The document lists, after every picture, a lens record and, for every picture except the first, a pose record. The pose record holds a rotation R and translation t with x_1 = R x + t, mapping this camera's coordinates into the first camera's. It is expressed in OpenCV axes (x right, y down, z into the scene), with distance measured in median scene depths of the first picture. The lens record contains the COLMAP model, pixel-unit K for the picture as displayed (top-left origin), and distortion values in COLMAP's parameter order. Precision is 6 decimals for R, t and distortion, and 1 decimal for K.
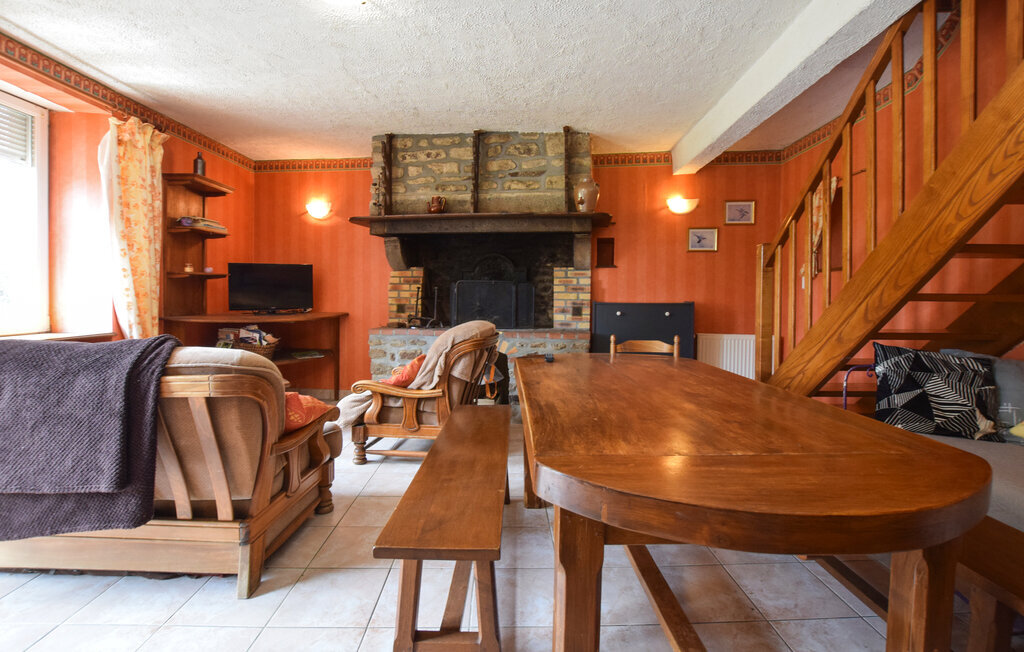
lens RADIAL K [[464.1, 0, 513.9], [0, 464.1, 299.8], [0, 0, 1]] dist [-0.019867, 0.000078]
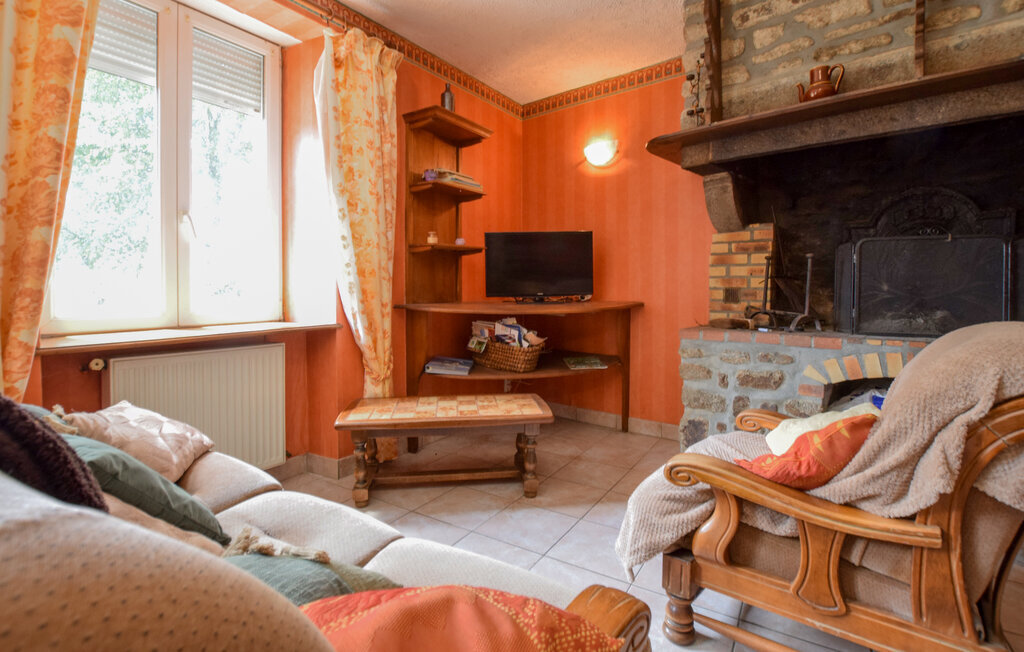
lens RADIAL K [[464.1, 0, 513.9], [0, 464.1, 299.8], [0, 0, 1]] dist [-0.019867, 0.000078]
pose [[0.828004, 0.004778, -0.560702, -0.158832], [0.003175, 0.999908, 0.013209, 0.017397], [0.560713, -0.012717, 0.827912, 0.396838]]
